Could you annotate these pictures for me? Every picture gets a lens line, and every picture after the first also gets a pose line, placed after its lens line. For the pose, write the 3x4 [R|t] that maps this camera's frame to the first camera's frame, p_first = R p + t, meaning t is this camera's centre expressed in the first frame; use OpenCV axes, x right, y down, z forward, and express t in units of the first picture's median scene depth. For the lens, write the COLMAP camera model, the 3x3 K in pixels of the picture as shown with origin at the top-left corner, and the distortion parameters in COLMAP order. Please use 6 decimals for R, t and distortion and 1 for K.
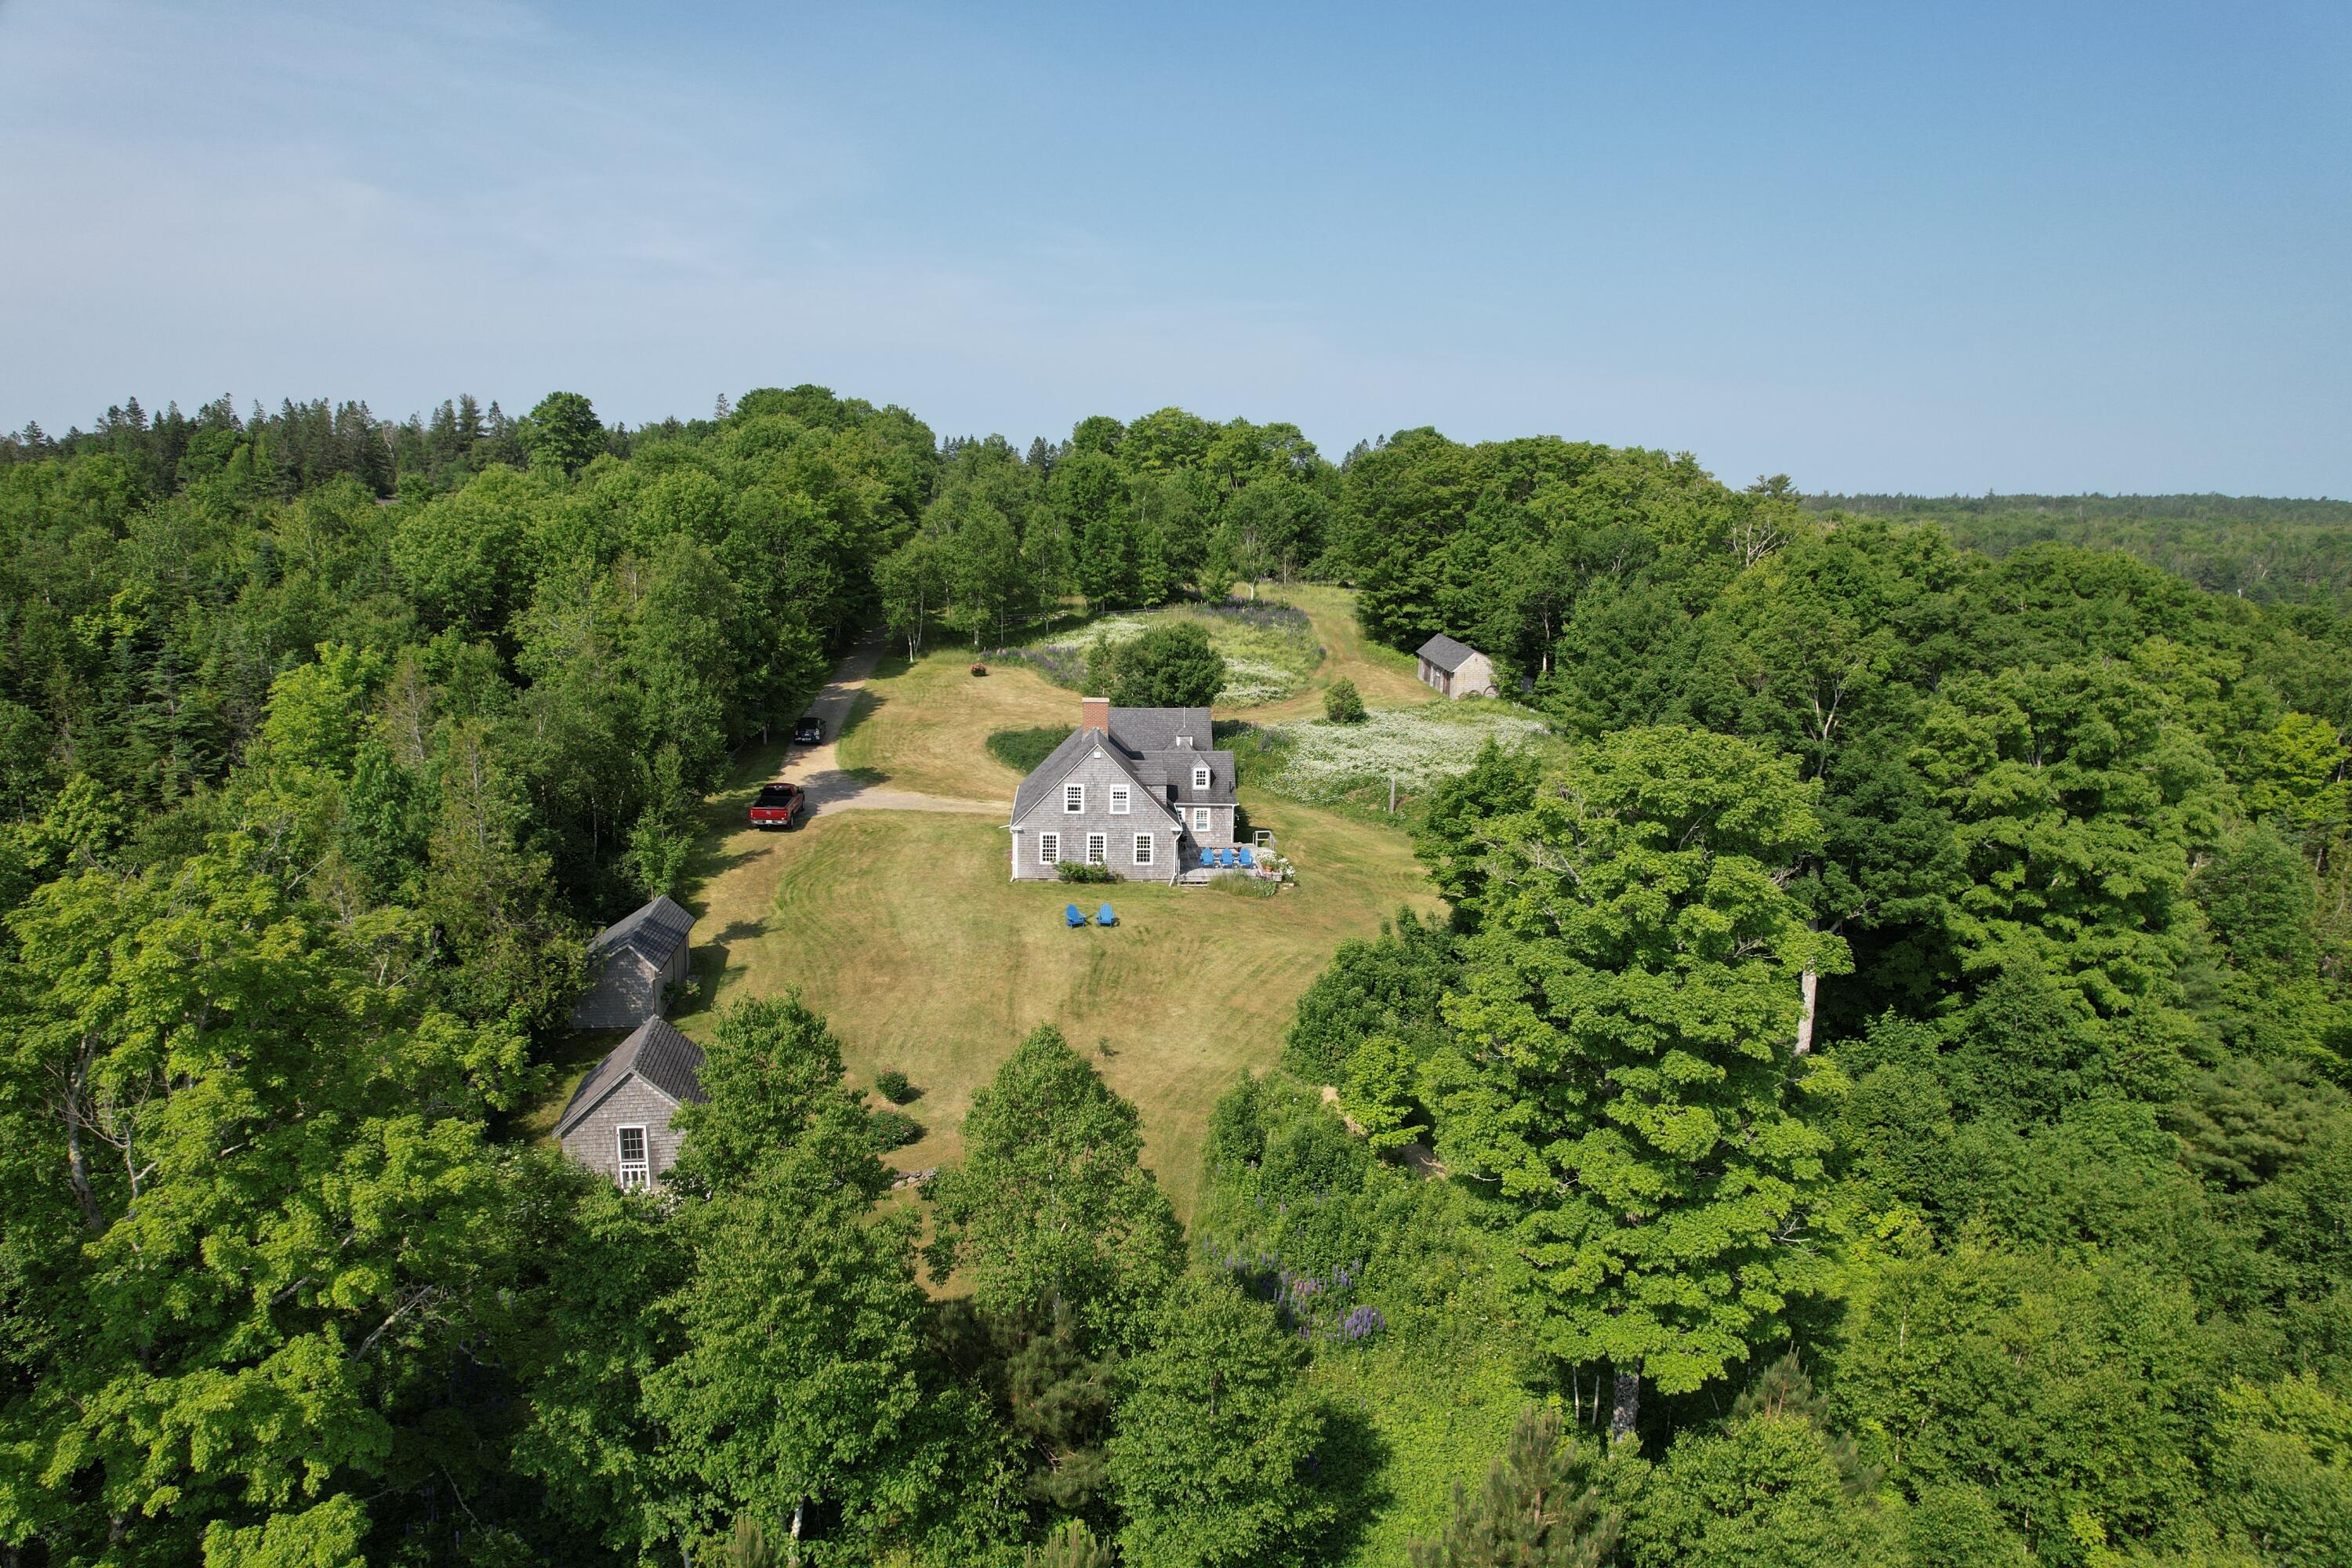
lens RADIAL K [[1511.4, 0, 1176.0], [0, 1511.4, 784.0], [0, 0, 1]] dist [-0.090850, 0.080418]
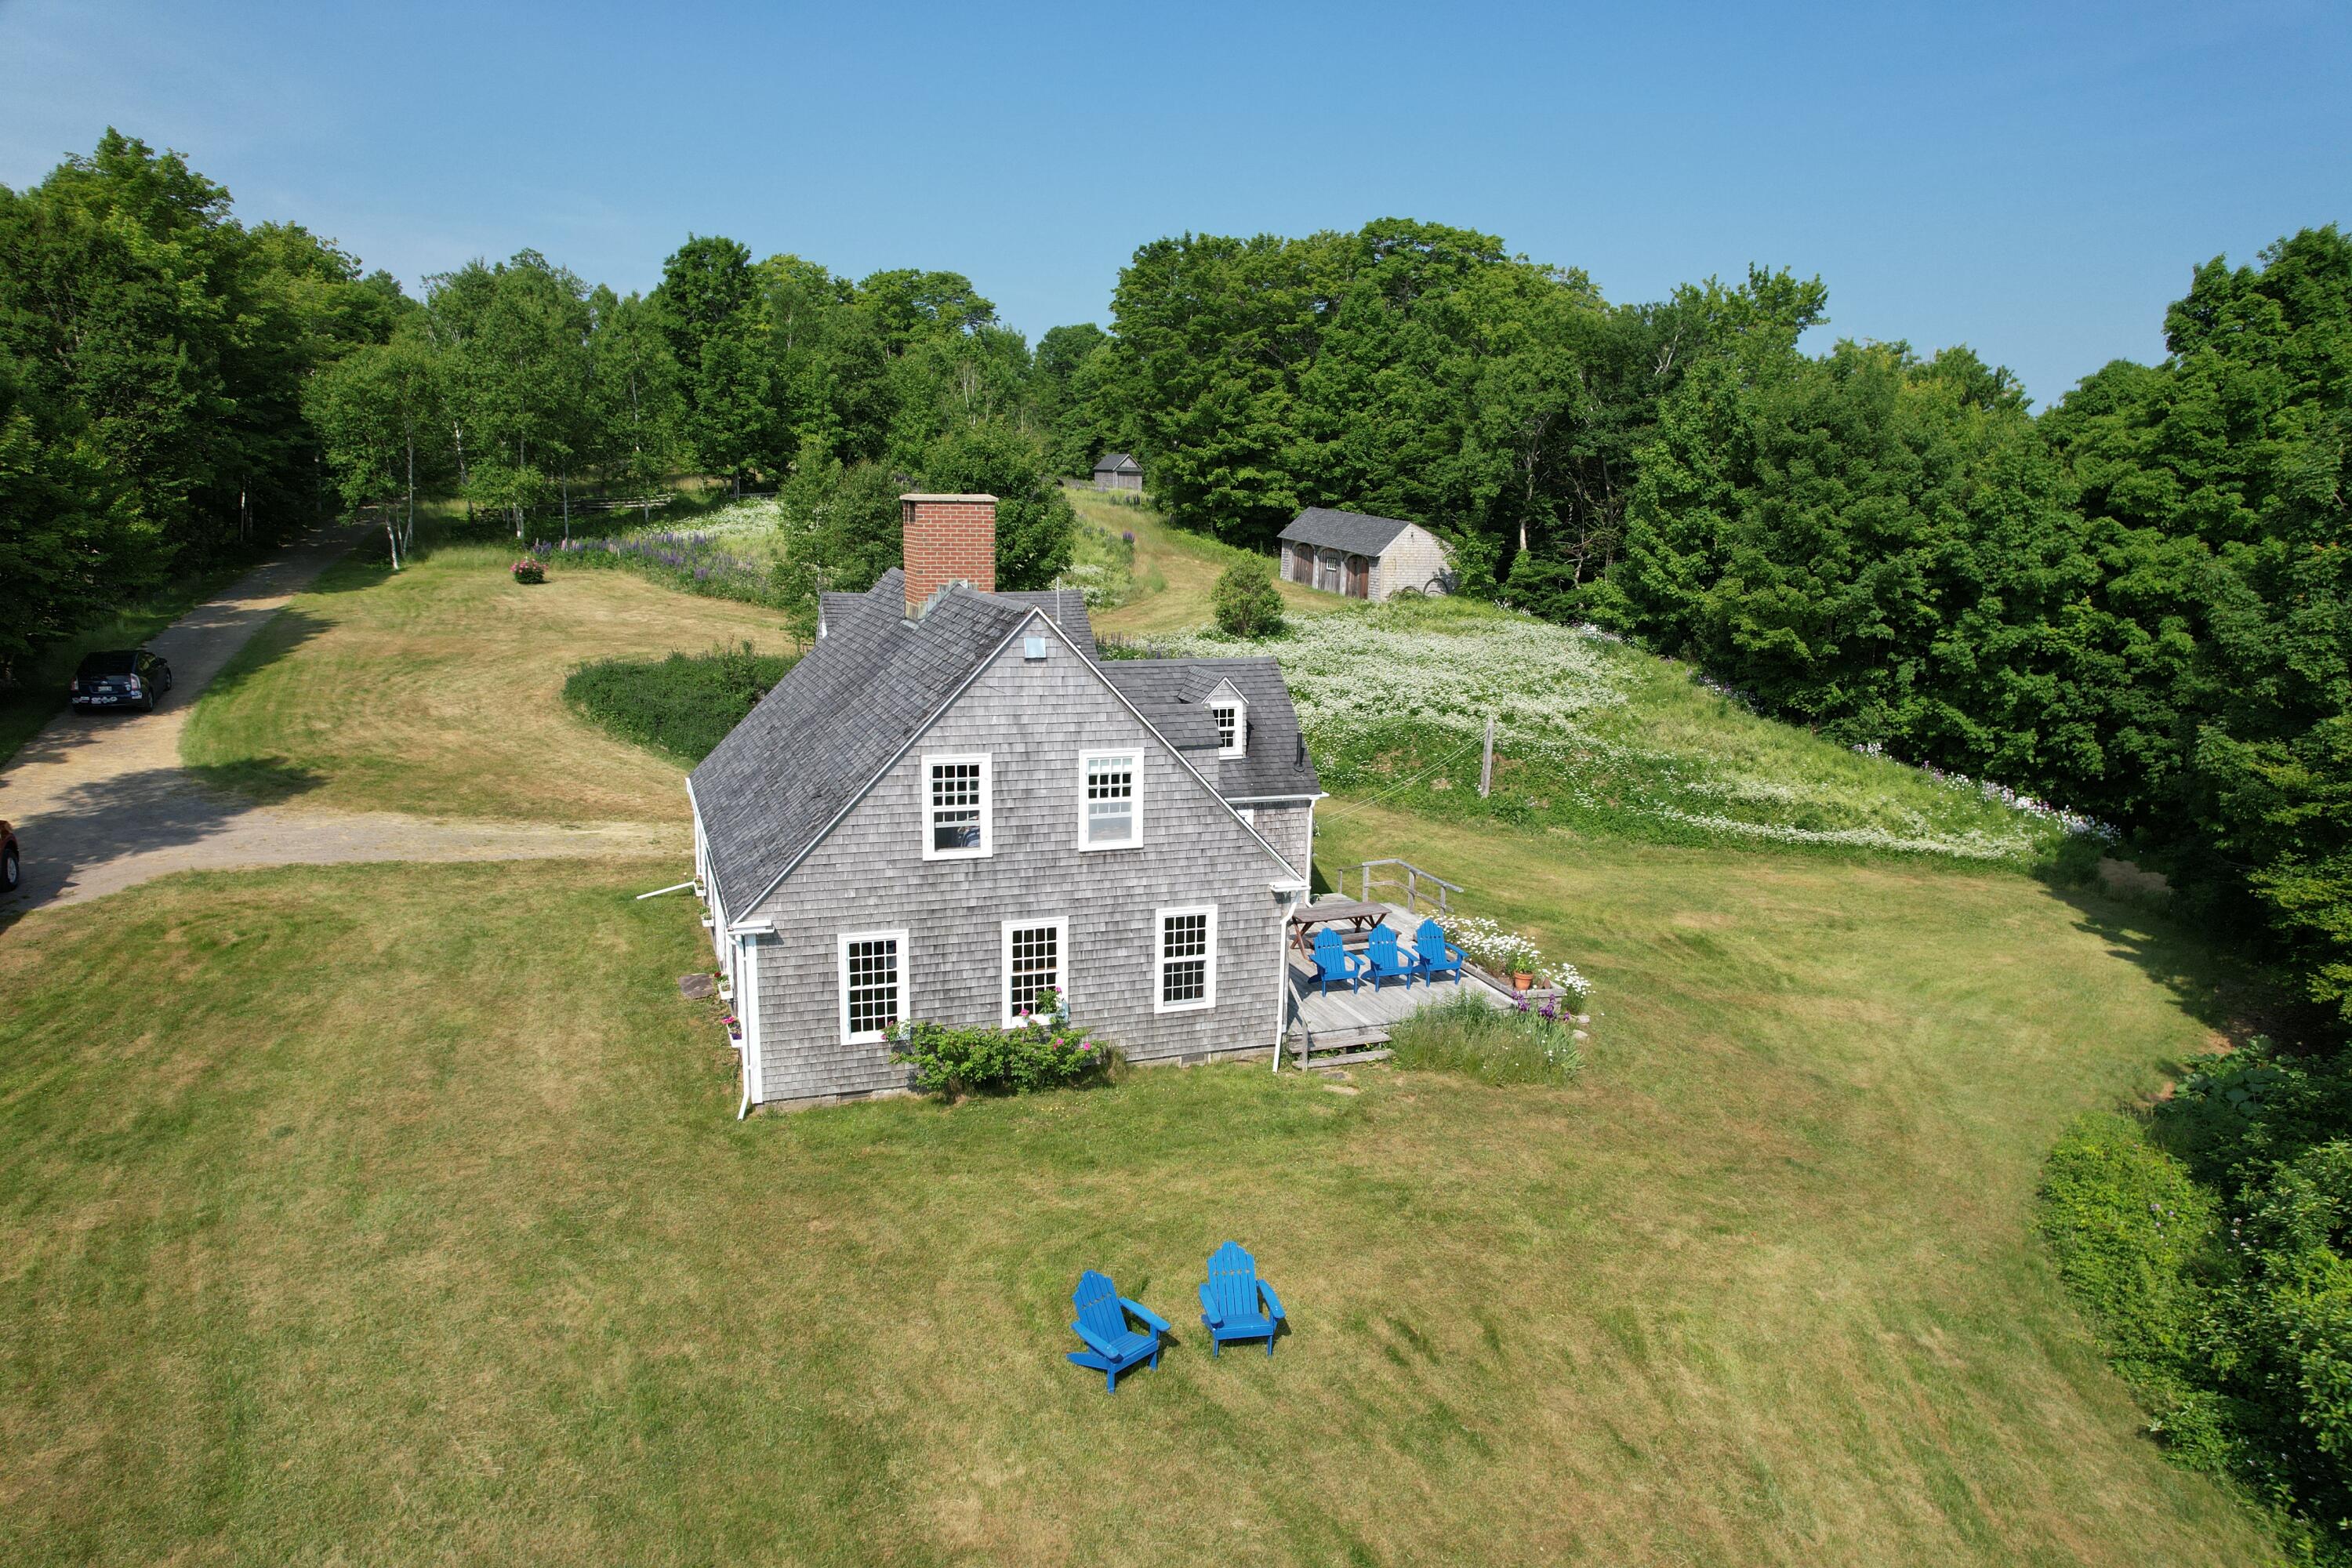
lens RADIAL K [[1511.4, 0, 1176.0], [0, 1511.4, 784.0], [0, 0, 1]] dist [-0.090850, 0.080418]
pose [[0.957477, -0.055284, 0.283162, -0.066273], [0.052774, 0.998470, 0.016492, 0.001900], [-0.283641, -0.000847, 0.958930, 0.441051]]
